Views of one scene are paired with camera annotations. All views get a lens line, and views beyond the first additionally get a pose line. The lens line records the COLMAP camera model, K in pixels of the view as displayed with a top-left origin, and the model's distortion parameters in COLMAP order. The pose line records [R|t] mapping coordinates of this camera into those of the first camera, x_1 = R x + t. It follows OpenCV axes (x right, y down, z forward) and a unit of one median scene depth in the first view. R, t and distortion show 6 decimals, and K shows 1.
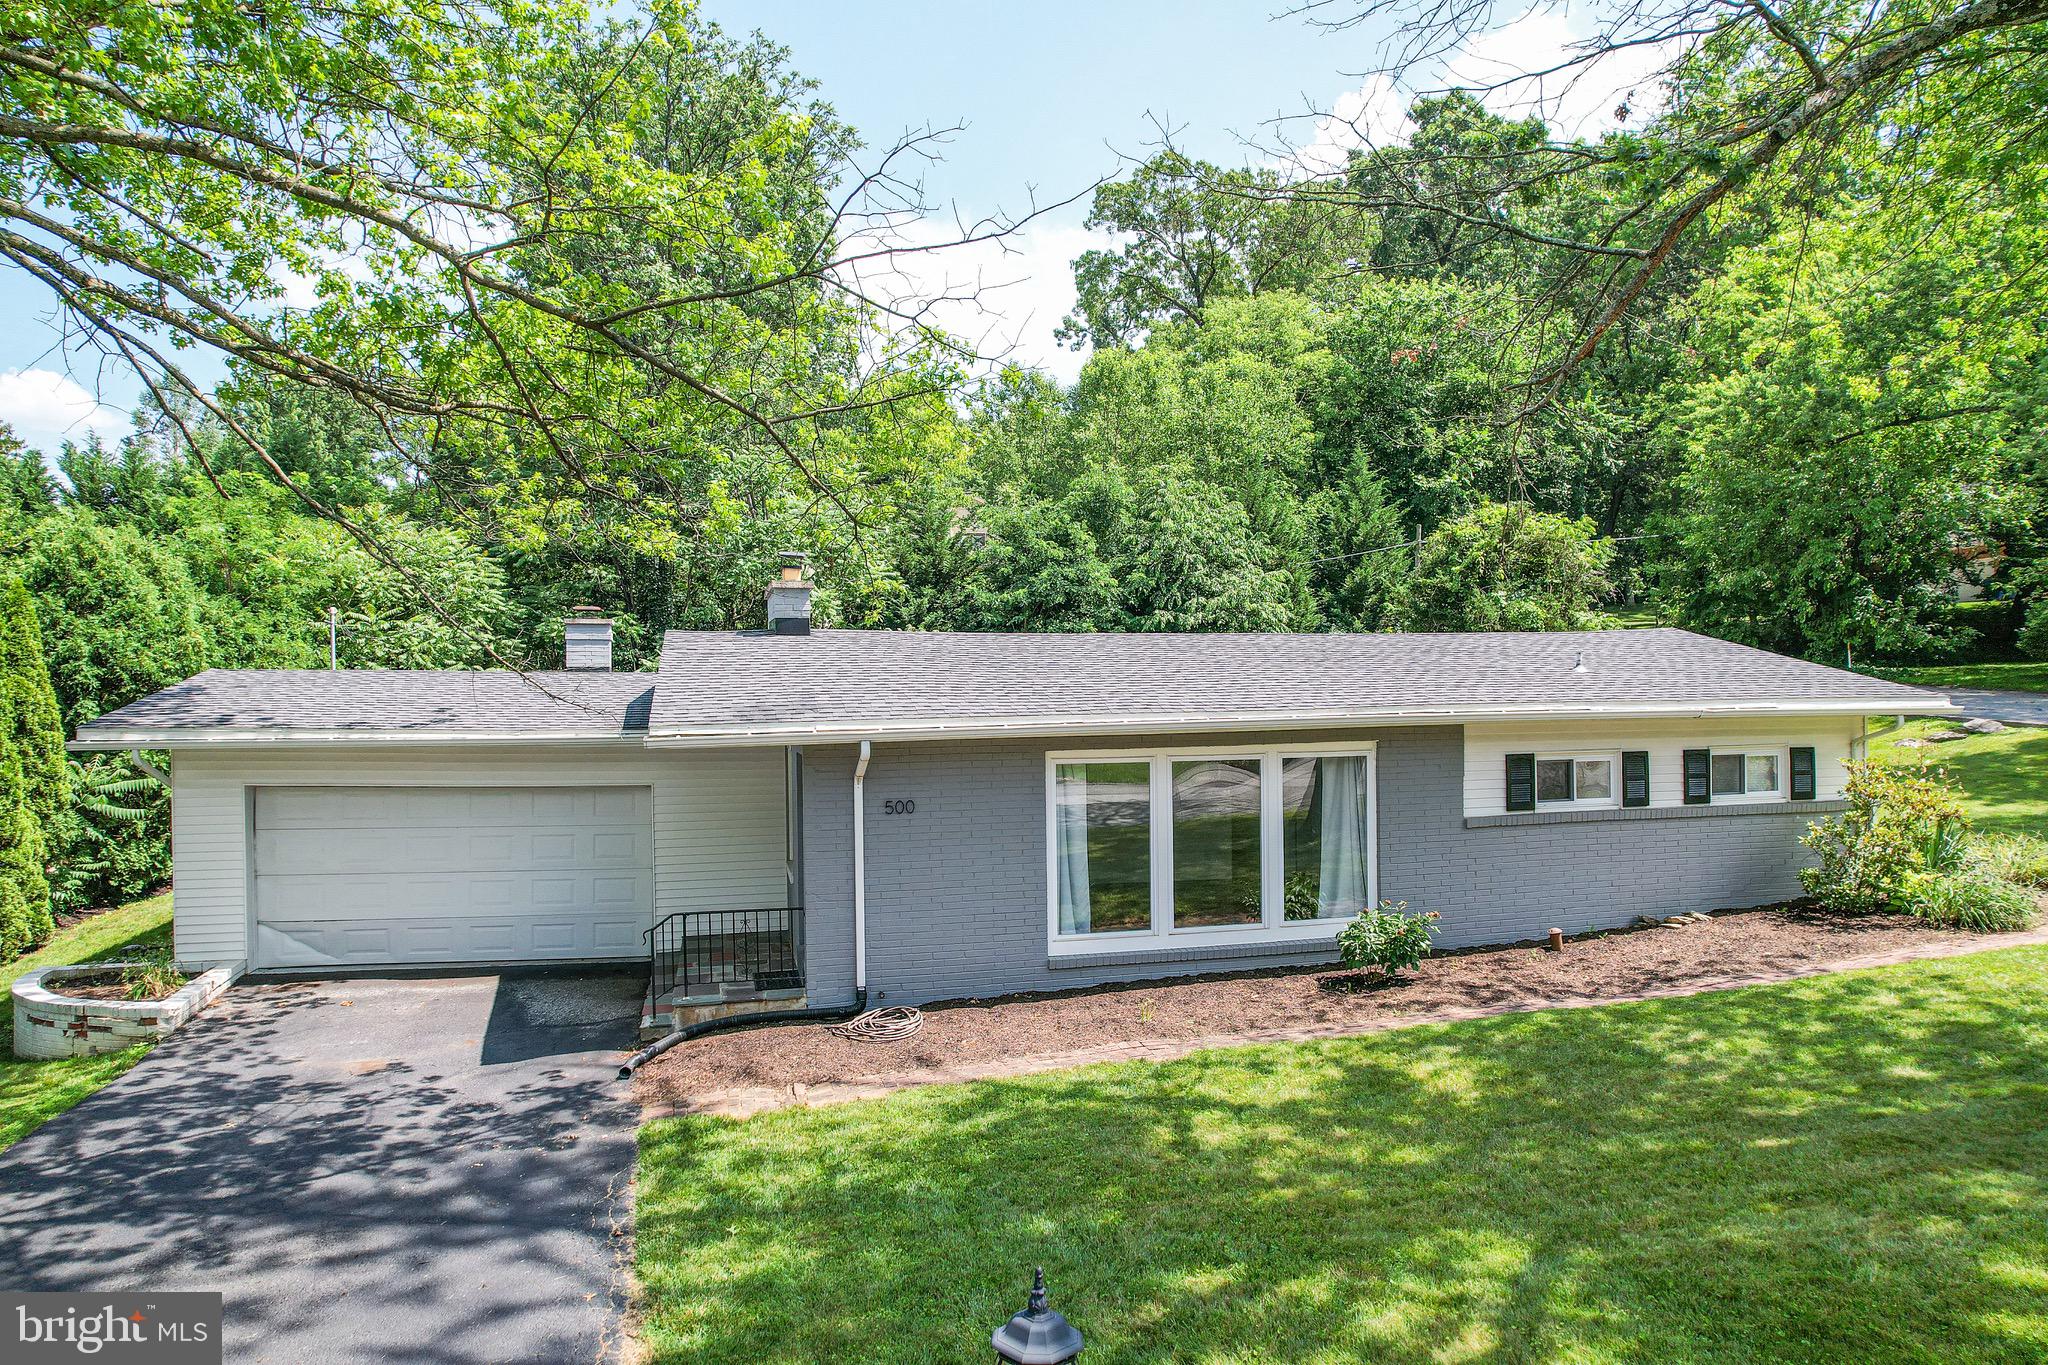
lens RADIAL K [[1339.8, 0, 1013.3], [0, 1339.8, 688.2], [0, 0, 1]] dist [-0.068448, 0.048180]
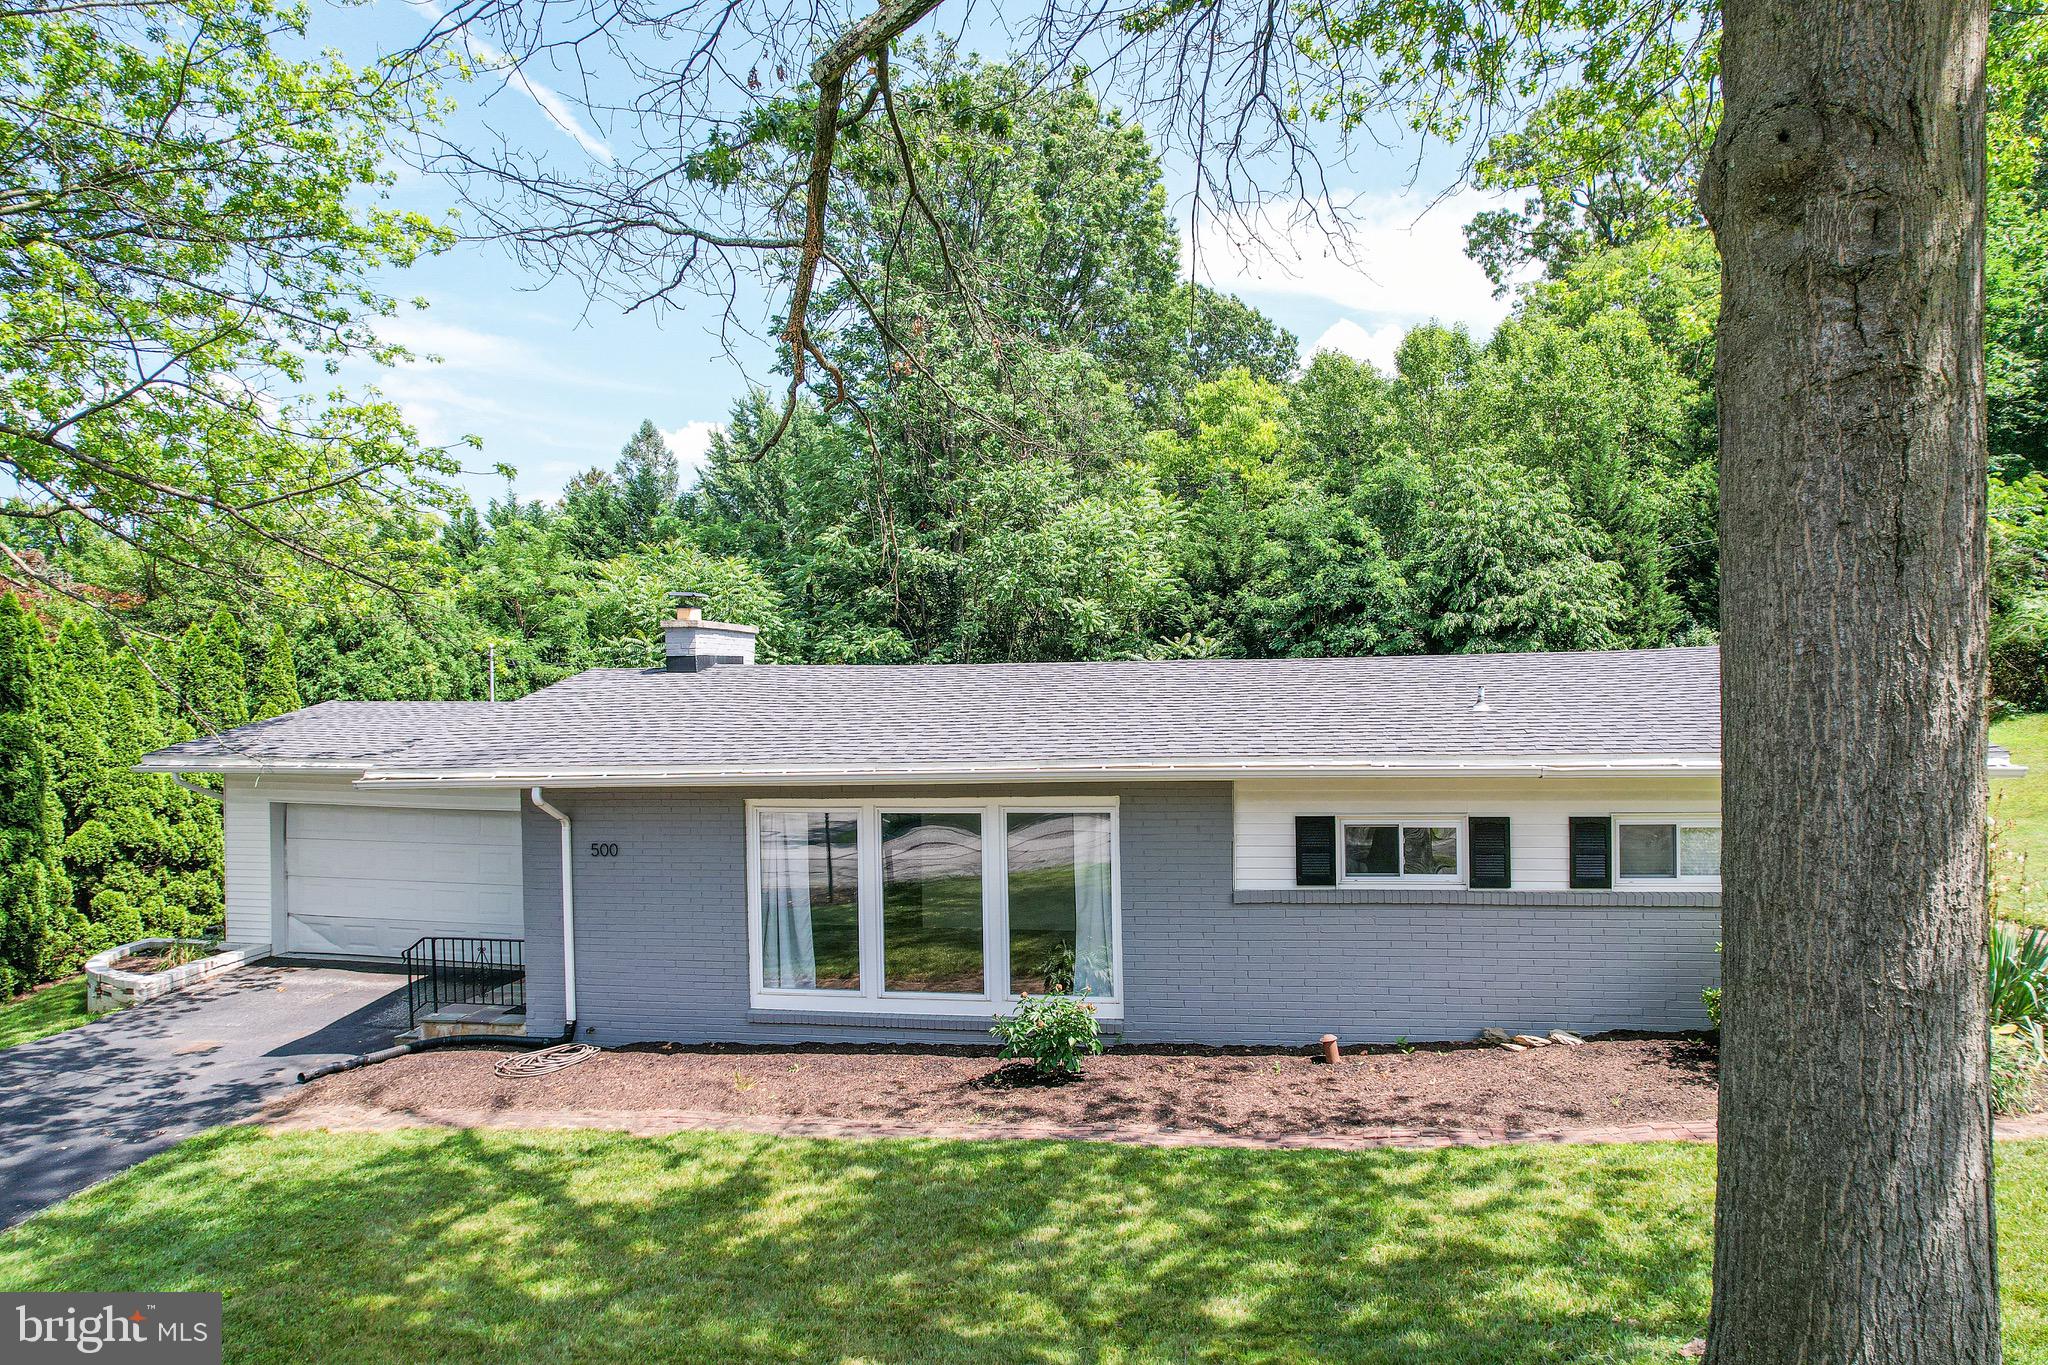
lens RADIAL K [[1339.8, 0, 1123.0], [0, 1339.8, 673.6], [0, 0, 1]] dist [-0.068448, 0.048180]
pose [[0.912874, -0.005151, -0.408208, 0.710377], [0.005516, 0.999985, -0.000283, -0.045420], [0.408203, -0.001993, 0.912889, 0.234485]]
